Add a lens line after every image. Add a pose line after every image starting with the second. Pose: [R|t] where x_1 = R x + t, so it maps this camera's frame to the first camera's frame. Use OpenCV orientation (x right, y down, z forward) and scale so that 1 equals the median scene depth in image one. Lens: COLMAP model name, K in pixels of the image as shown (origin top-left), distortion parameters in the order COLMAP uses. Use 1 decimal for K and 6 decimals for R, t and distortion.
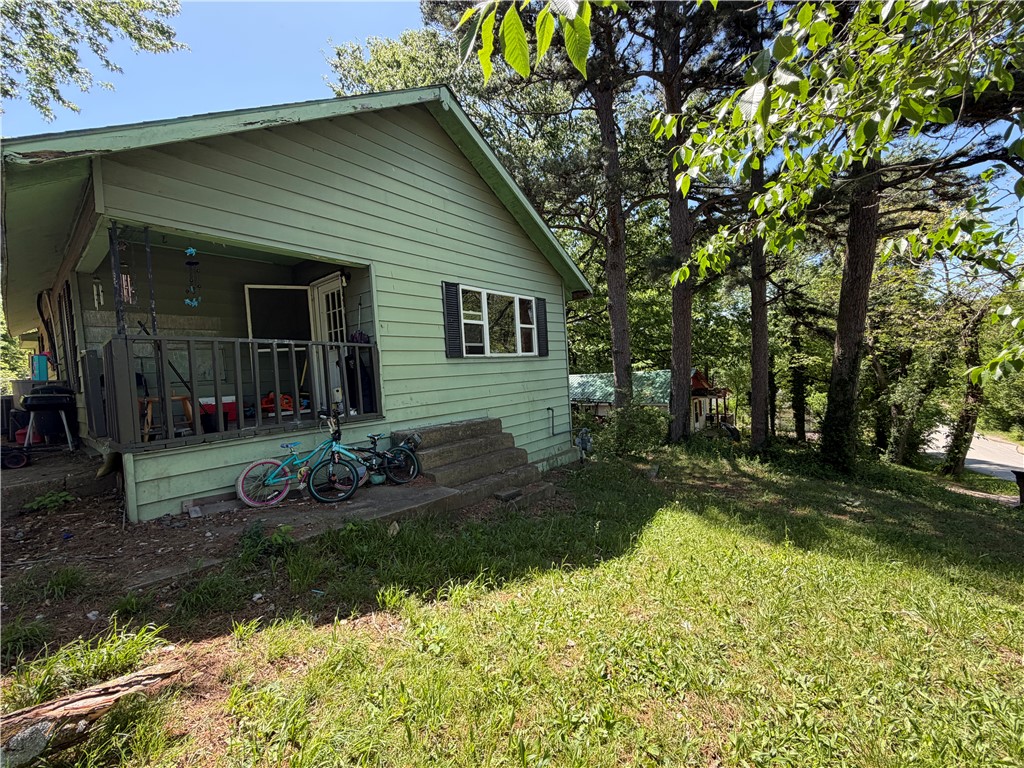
lens RADIAL K [[409.7, 0, 508.4], [0, 409.7, 382.9], [0, 0, 1]] dist [-0.002217, 0.000735]
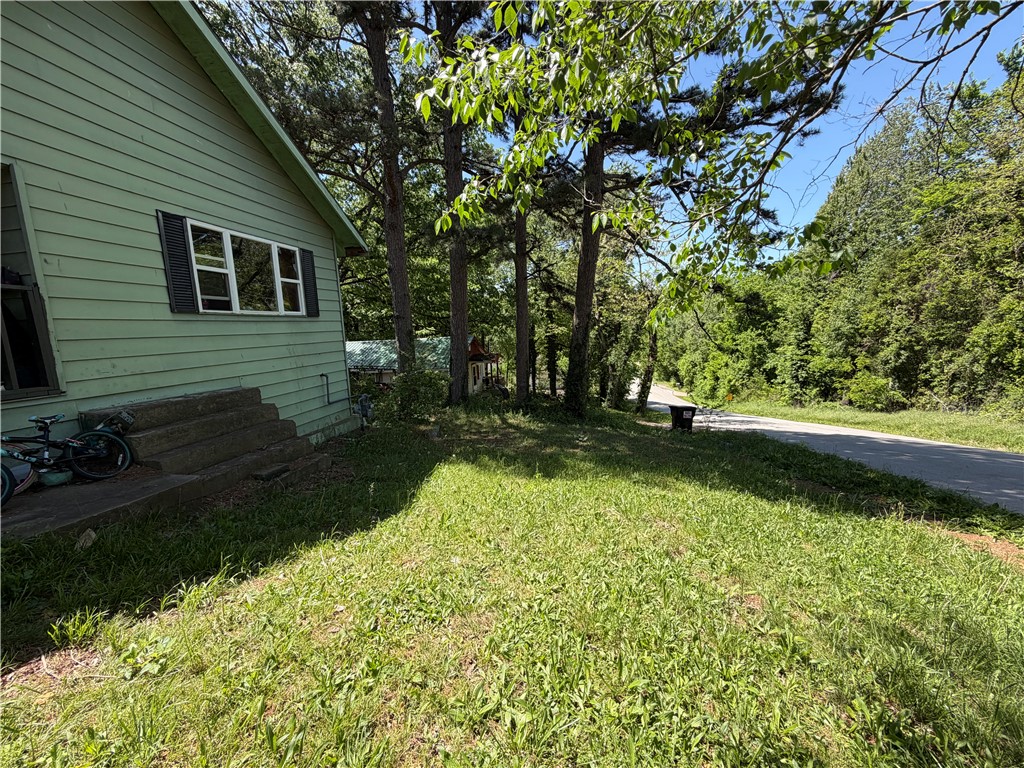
lens RADIAL K [[409.7, 0, 510.0], [0, 409.7, 383.2], [0, 0, 1]] dist [-0.002217, 0.000735]
pose [[0.871193, -0.047136, 0.488673, 0.020887], [0.008989, 0.996745, 0.080118, 0.014941], [-0.490859, -0.065405, 0.868781, 0.004597]]
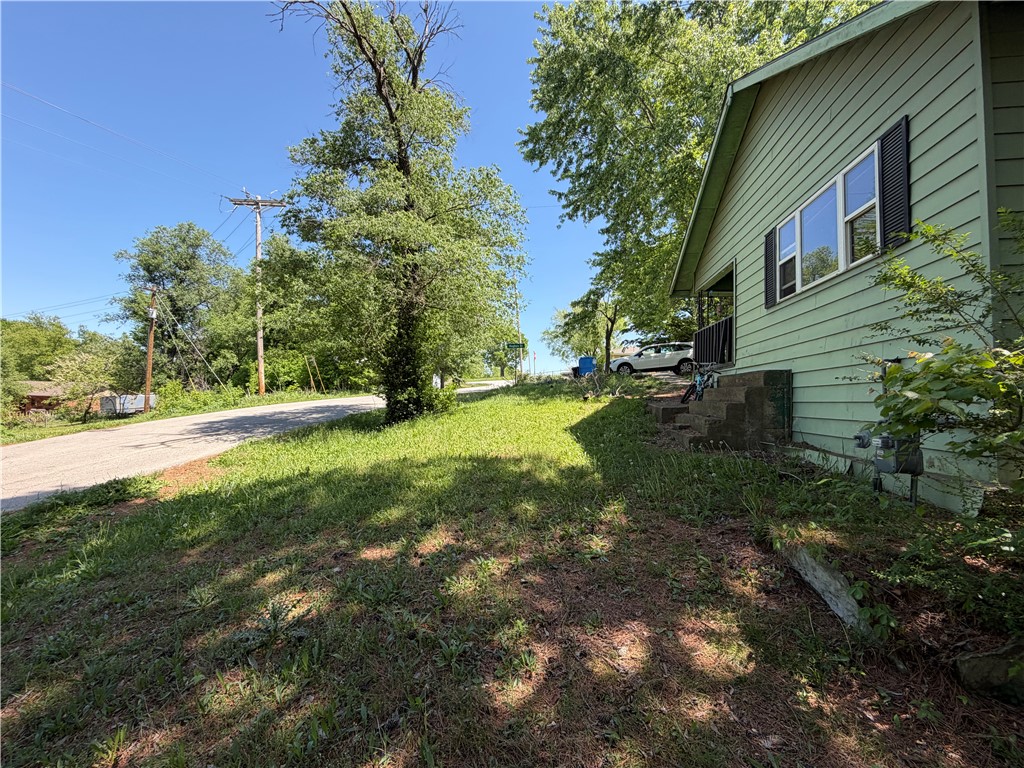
lens RADIAL K [[409.7, 0, 505.8], [0, 409.7, 383.9], [0, 0, 1]] dist [-0.002217, 0.000735]
pose [[-0.860319, 0.016450, -0.509491, 0.898839], [0.011190, 0.999848, 0.013388, 0.100454], [0.509633, 0.005817, -0.860372, 1.485893]]
